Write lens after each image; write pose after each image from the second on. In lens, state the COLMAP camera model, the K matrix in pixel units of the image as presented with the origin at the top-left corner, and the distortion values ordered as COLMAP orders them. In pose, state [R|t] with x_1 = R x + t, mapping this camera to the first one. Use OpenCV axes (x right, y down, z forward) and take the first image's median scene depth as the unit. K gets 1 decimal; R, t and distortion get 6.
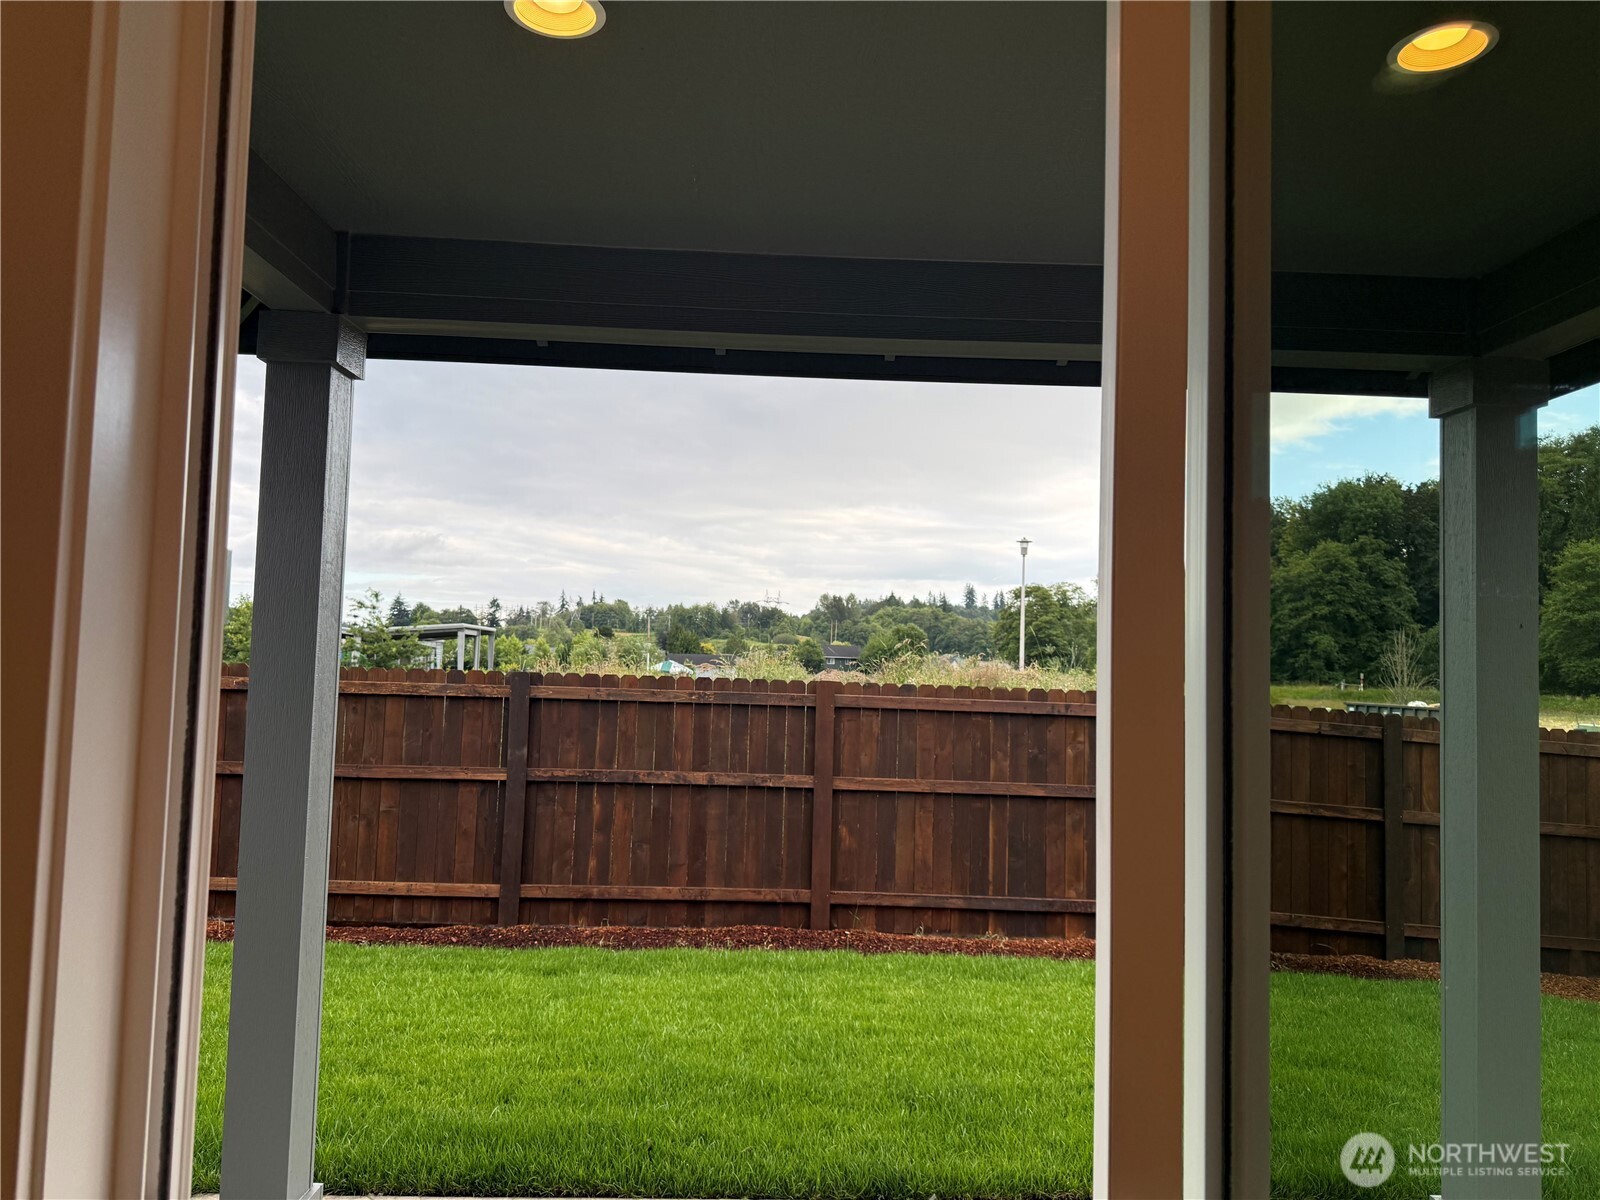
lens RADIAL K [[1134.9, 0, 789.7], [0, 1134.9, 596.1], [0, 0, 1]] dist [0.065845, -0.080392]
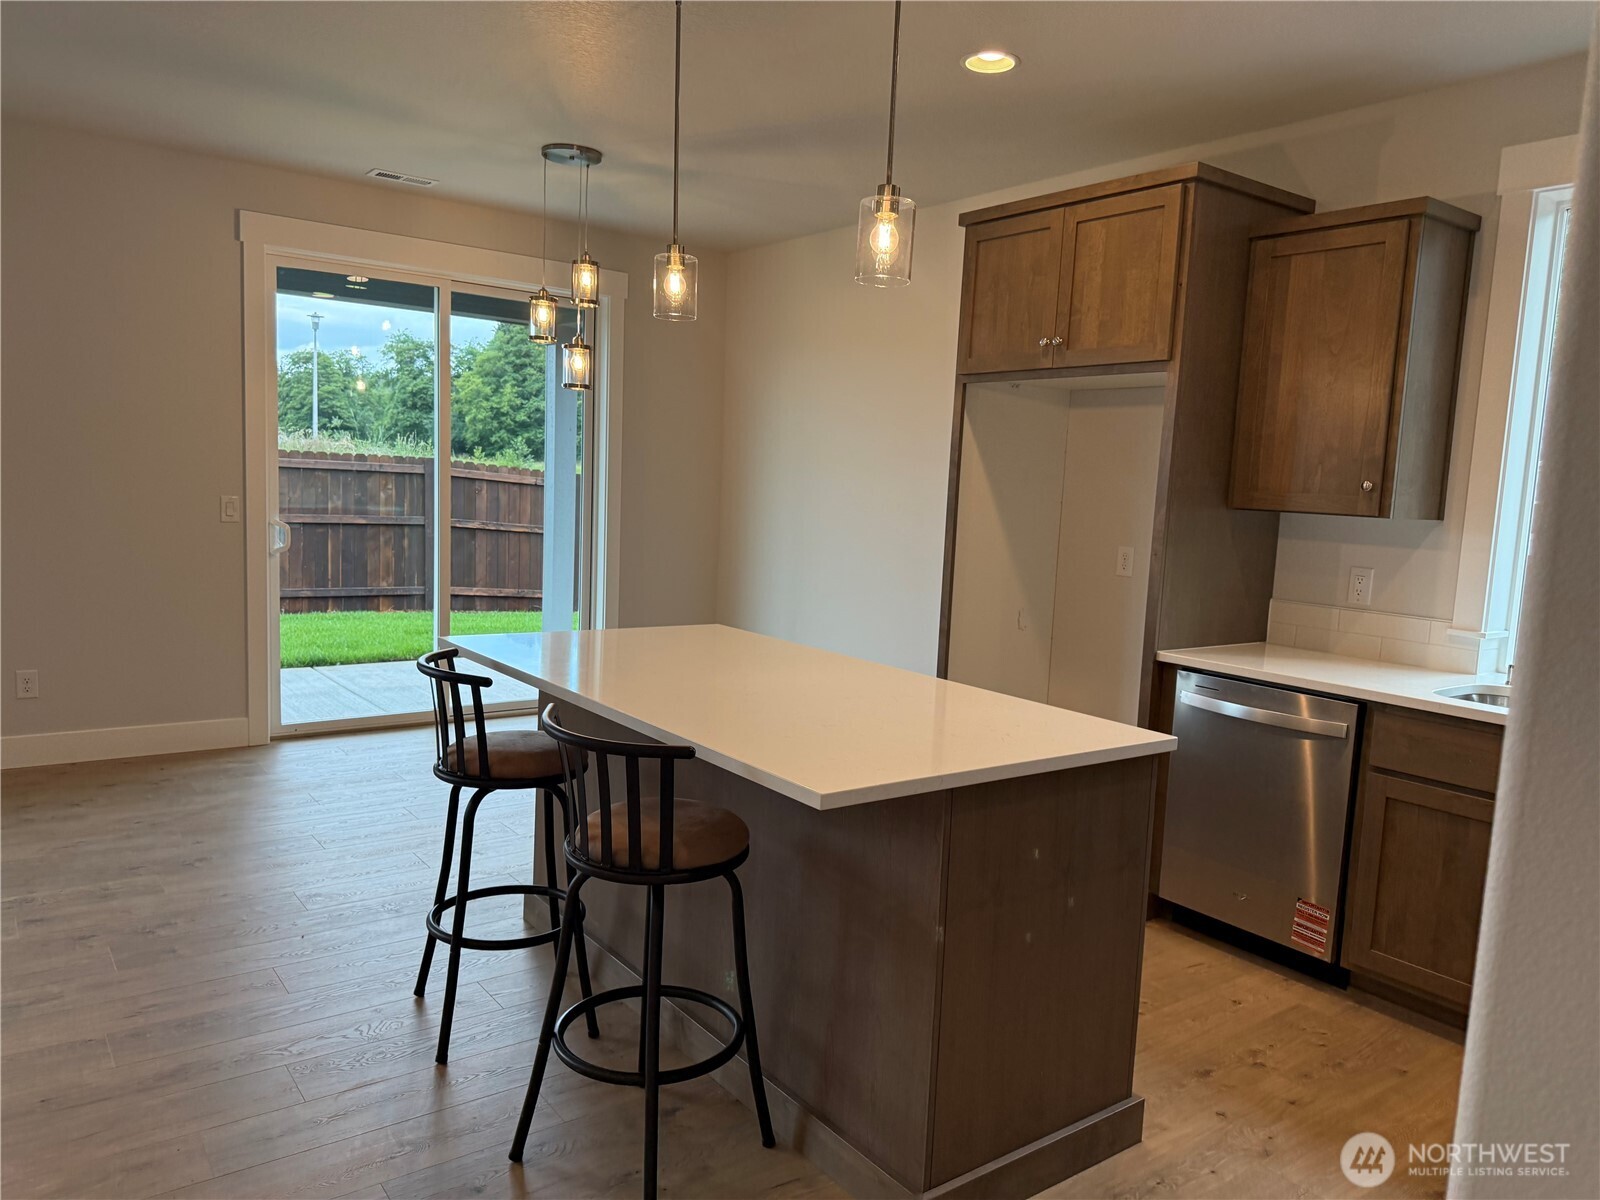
lens RADIAL K [[1134.9, 0, 805.7], [0, 1134.9, 604.2], [0, 0, 1]] dist [0.065845, -0.080392]
pose [[0.817739, -0.055682, 0.572890, -0.185500], [-0.060285, 0.981550, 0.181453, -0.035385], [-0.572424, -0.182918, 0.799295, -0.608010]]
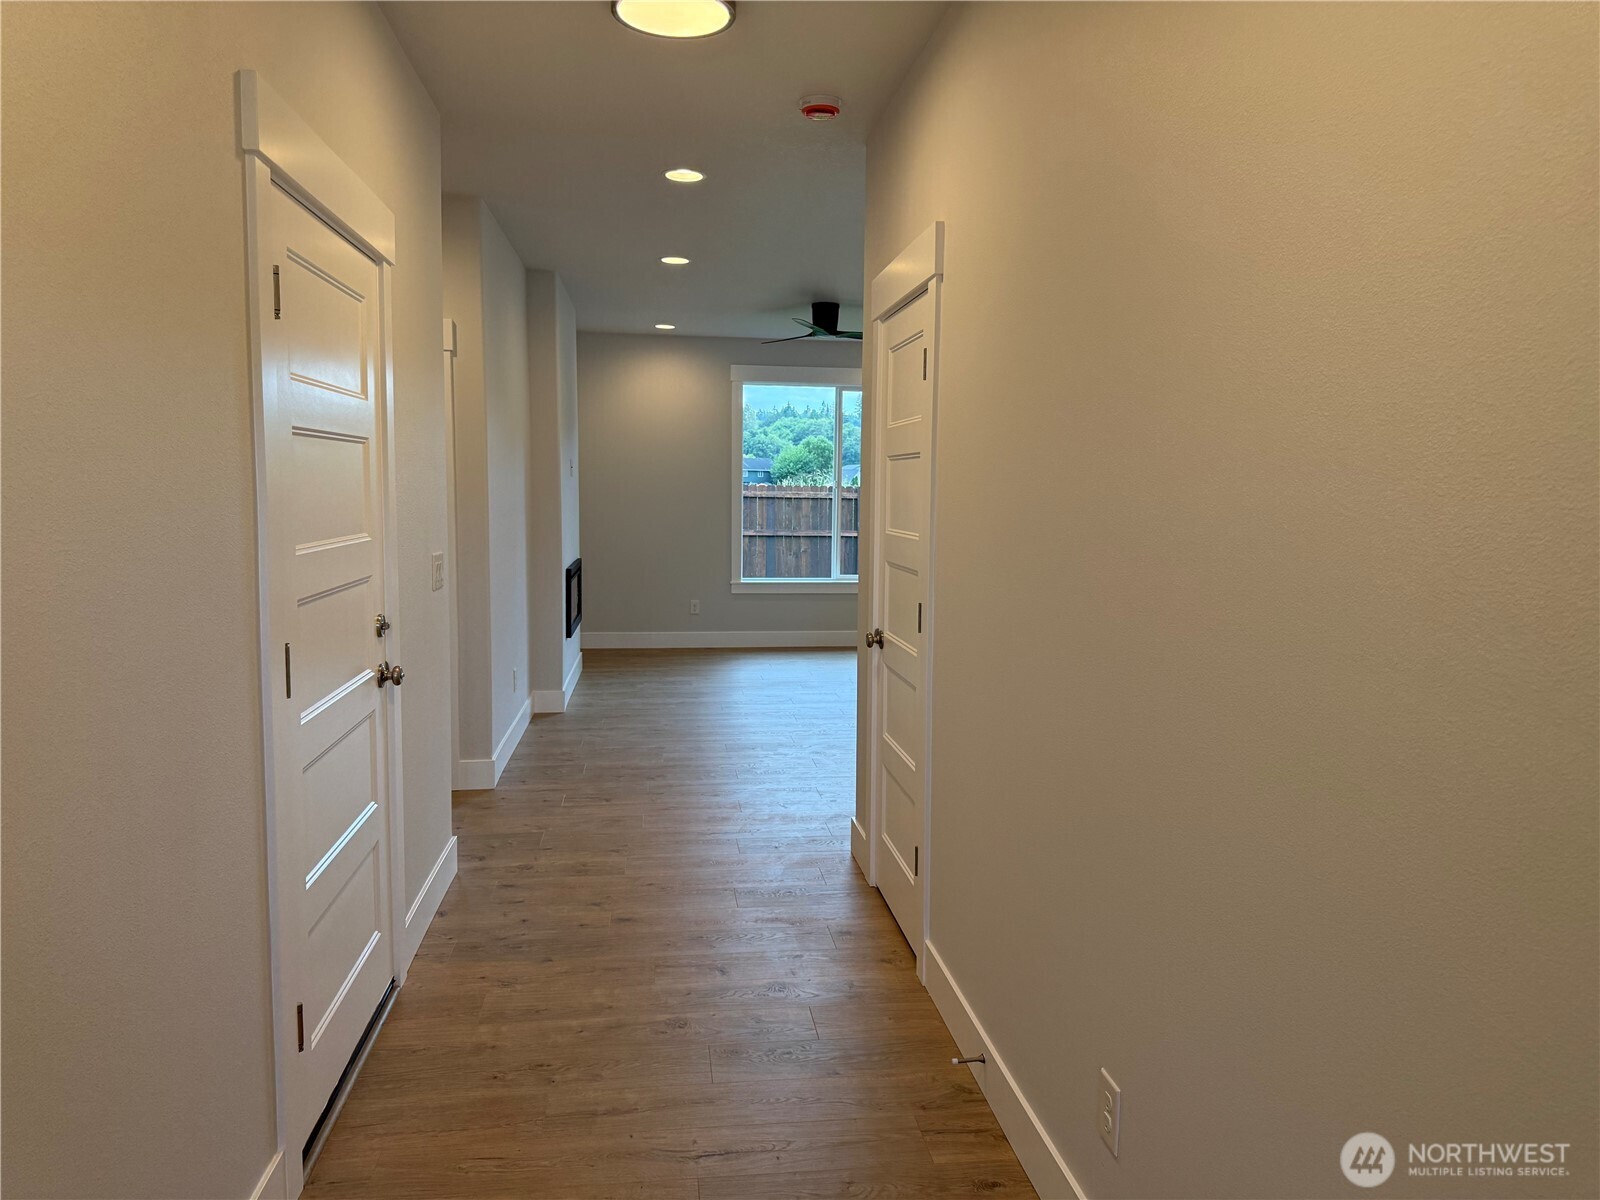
lens RADIAL K [[1134.9, 0, 801.5], [0, 1134.9, 602.2], [0, 0, 1]] dist [0.065845, -0.080392]
pose [[0.994695, -0.027568, 0.099110, -0.563523], [0.010402, 0.985439, 0.169710, -0.083437], [-0.102345, -0.167779, 0.980498, -1.130935]]
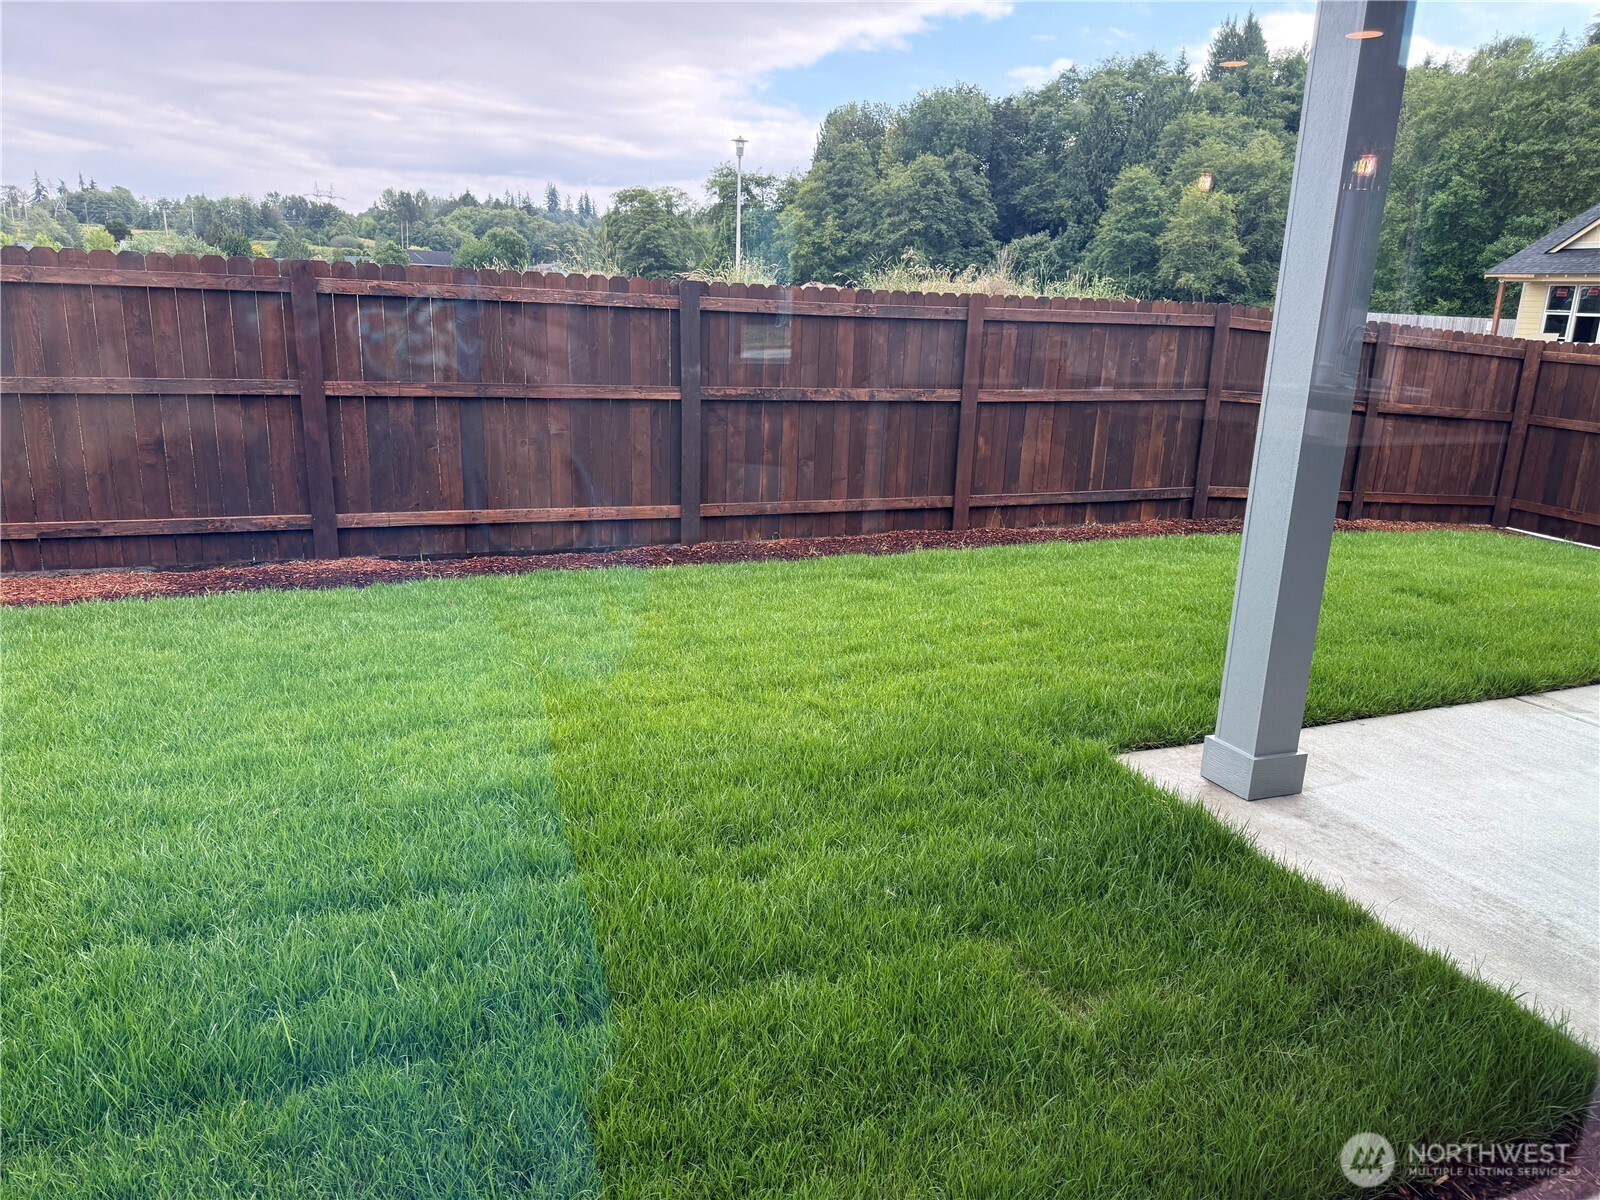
lens RADIAL K [[1134.9, 0, 823.5], [0, 1134.9, 614.4], [0, 0, 1]] dist [0.065845, -0.080392]
pose [[0.929909, -0.093459, 0.355717, -0.482065], [-0.033298, 0.941810, 0.334493, 0.008729], [-0.366279, -0.322893, 0.872686, 0.069052]]
